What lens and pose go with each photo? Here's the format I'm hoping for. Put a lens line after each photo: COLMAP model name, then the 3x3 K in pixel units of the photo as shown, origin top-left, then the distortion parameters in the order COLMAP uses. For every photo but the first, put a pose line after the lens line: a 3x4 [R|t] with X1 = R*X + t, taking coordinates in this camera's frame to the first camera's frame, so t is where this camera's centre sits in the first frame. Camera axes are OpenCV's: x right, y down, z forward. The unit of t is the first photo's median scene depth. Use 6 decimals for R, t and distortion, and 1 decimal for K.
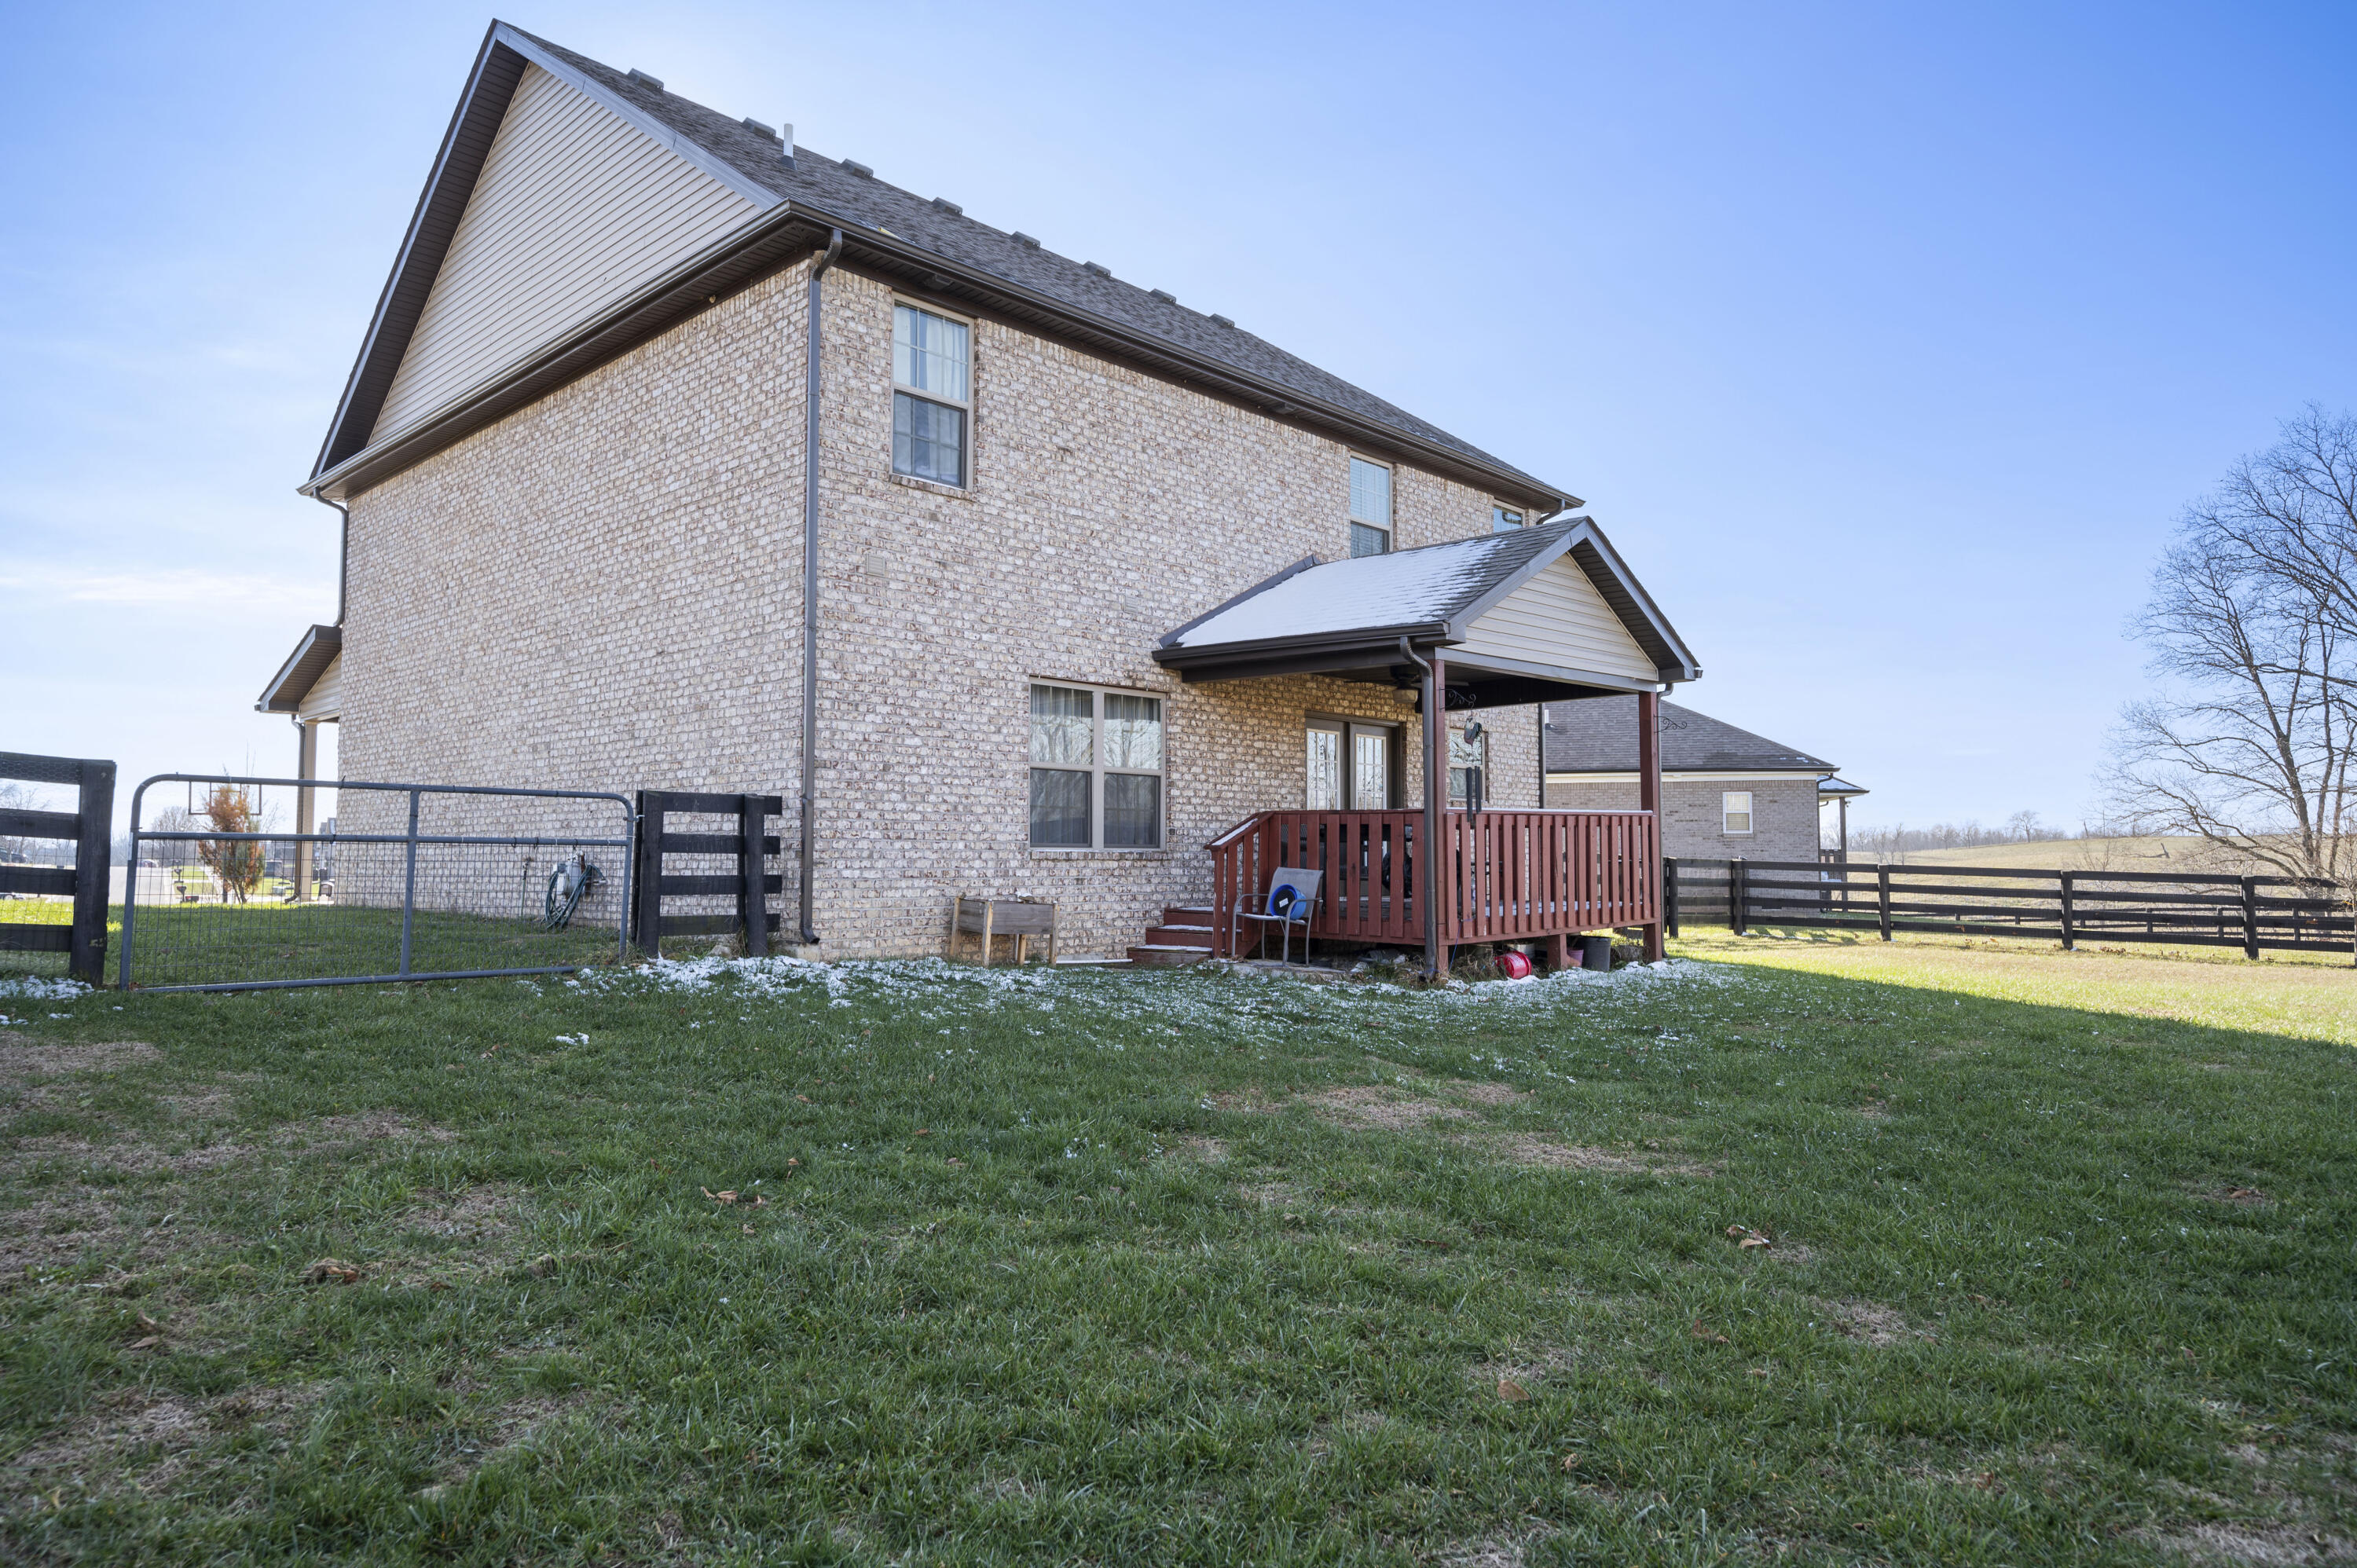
lens RADIAL K [[1421.3, 0, 1184.1], [0, 1421.3, 779.4], [0, 0, 1]] dist [-0.009718, -0.002794]
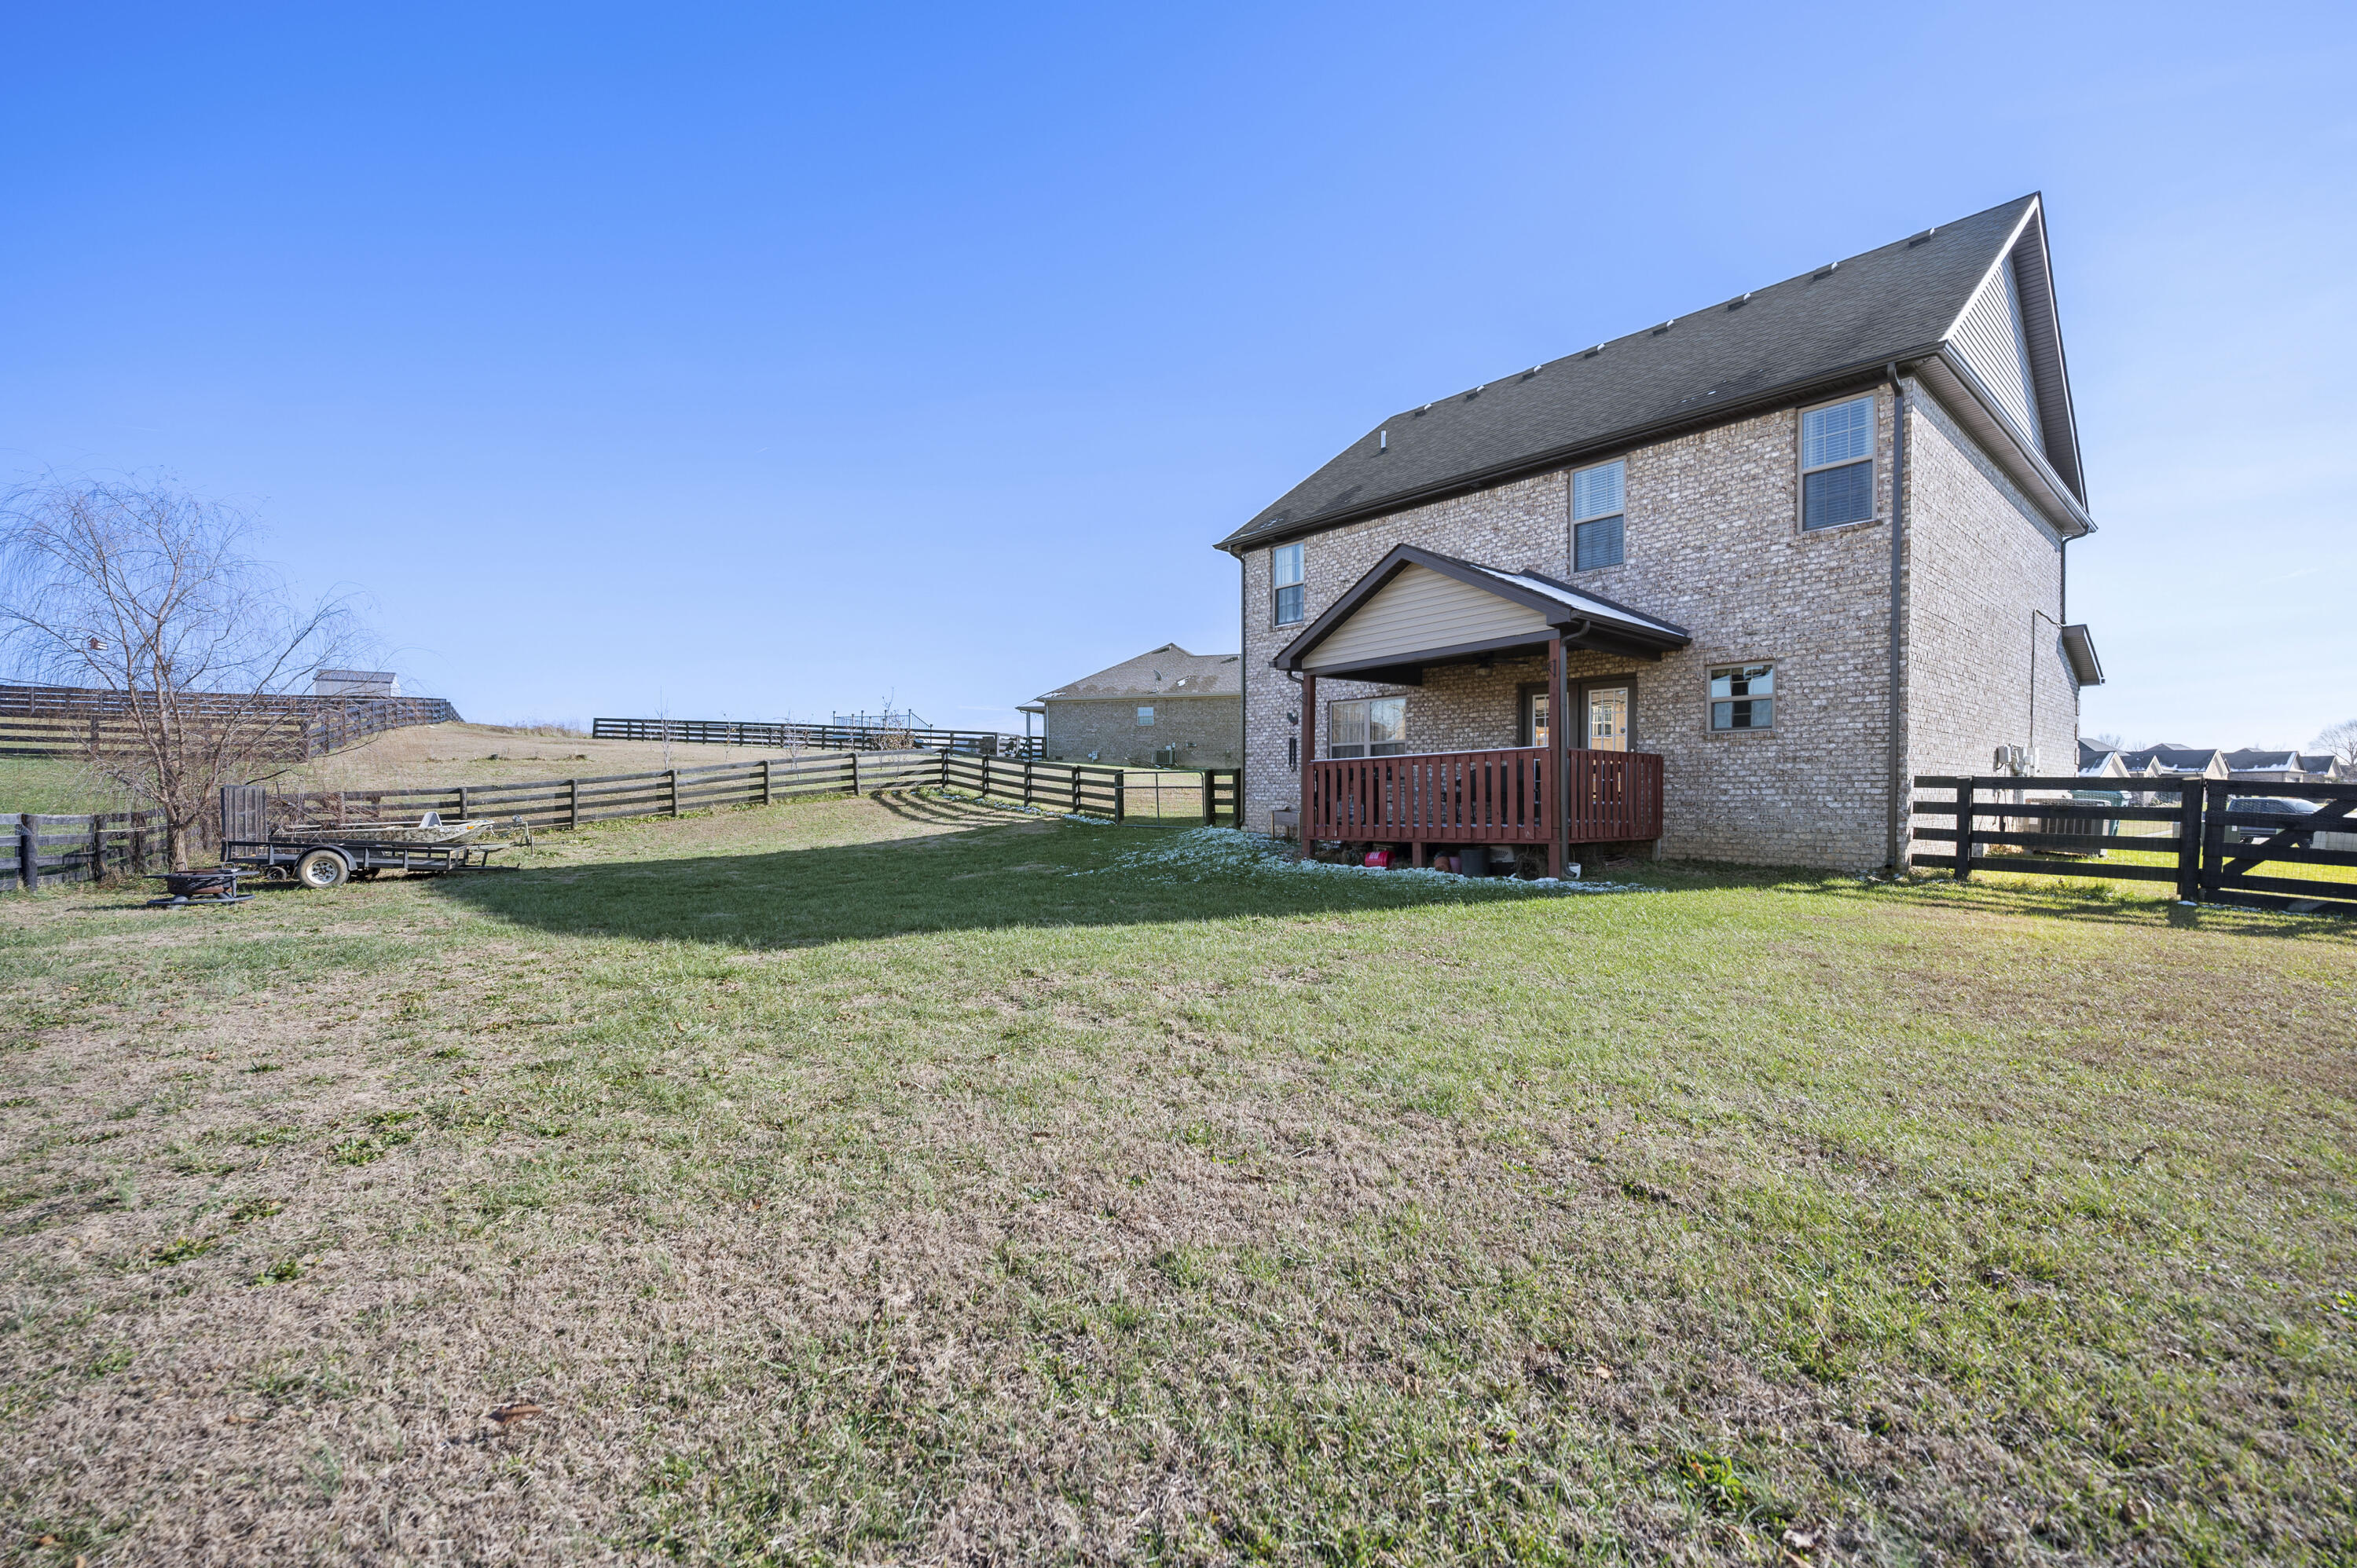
lens RADIAL K [[942.6, 0, 1177.3], [0, 942.6, 795.5], [0, 0, 1]] dist [0.000596, 0.000316]
pose [[-0.070395, -0.018541, -0.997347, 1.218381], [0.044835, 0.998758, -0.021732, 0.080171], [0.996511, -0.046246, -0.069476, 0.849425]]
